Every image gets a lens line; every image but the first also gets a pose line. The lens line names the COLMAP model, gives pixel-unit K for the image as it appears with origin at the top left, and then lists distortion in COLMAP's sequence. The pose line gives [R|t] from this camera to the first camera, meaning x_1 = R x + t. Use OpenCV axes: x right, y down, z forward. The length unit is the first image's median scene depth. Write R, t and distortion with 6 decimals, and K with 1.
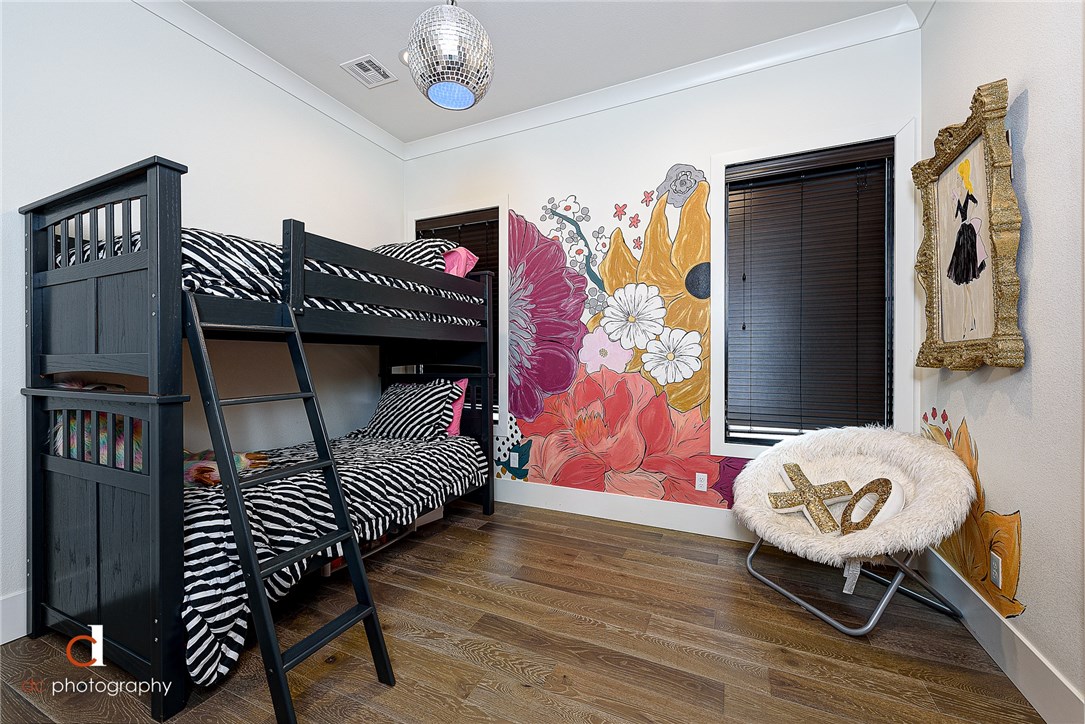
lens RADIAL K [[427.0, 0, 540.9], [0, 427.0, 360.5], [0, 0, 1]] dist [0.010375, -0.002640]
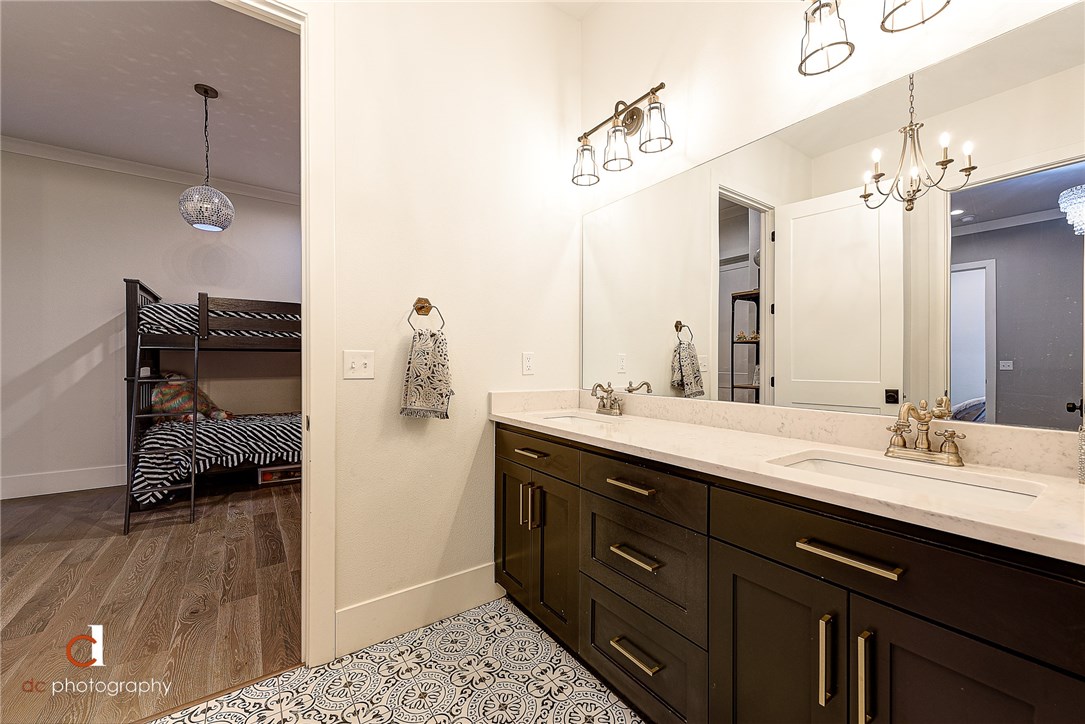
lens RADIAL K [[427.0, 0, 541.8], [0, 427.0, 365.1], [0, 0, 1]] dist [0.010375, -0.002640]
pose [[0.856914, -0.001304, -0.515458, 1.798341], [0.002116, 0.999997, 0.000988, 0.011434], [0.515455, -0.001937, 0.856914, 0.099260]]
